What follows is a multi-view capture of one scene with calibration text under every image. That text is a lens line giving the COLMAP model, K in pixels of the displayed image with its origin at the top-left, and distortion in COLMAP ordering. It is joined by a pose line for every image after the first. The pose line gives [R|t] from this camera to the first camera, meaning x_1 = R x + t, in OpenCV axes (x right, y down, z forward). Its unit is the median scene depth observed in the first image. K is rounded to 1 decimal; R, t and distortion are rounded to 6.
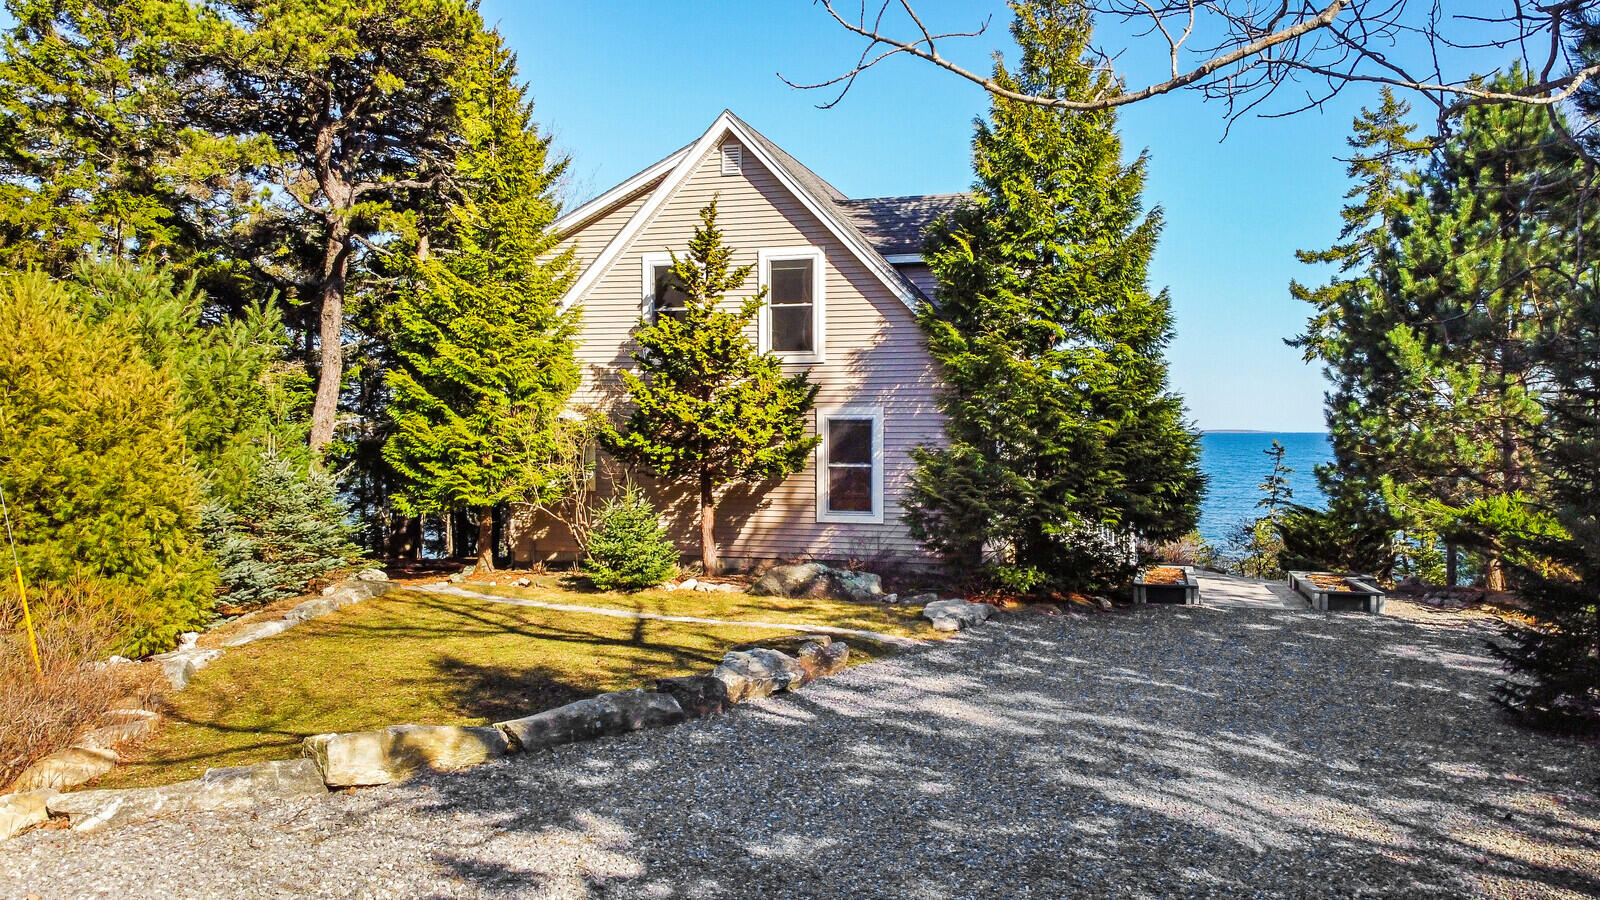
lens RADIAL K [[1194.2, 0, 801.4], [0, 1194.2, 445.3], [0, 0, 1]] dist [-0.011954, -0.001494]
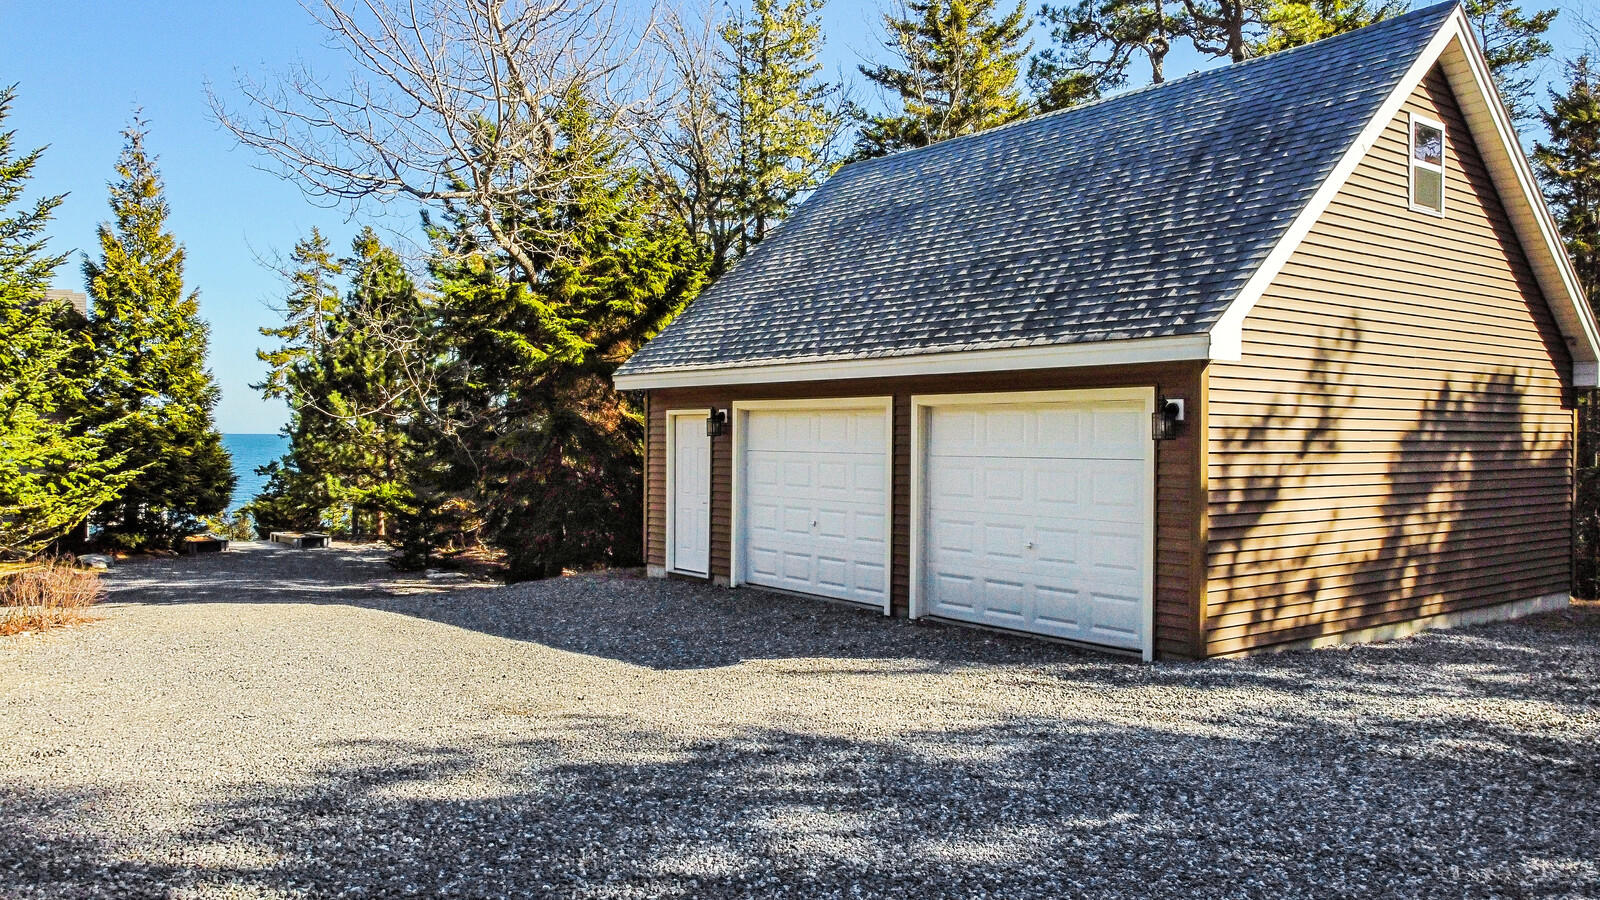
lens RADIAL K [[1194.2, 0, 801.1], [0, 1194.2, 446.4], [0, 0, 1]] dist [-0.011954, -0.001494]
pose [[0.636524, -0.004909, 0.771241, -0.457037], [0.000978, 0.999984, 0.005557, -0.026555], [-0.771256, -0.002783, 0.636519, -0.723952]]
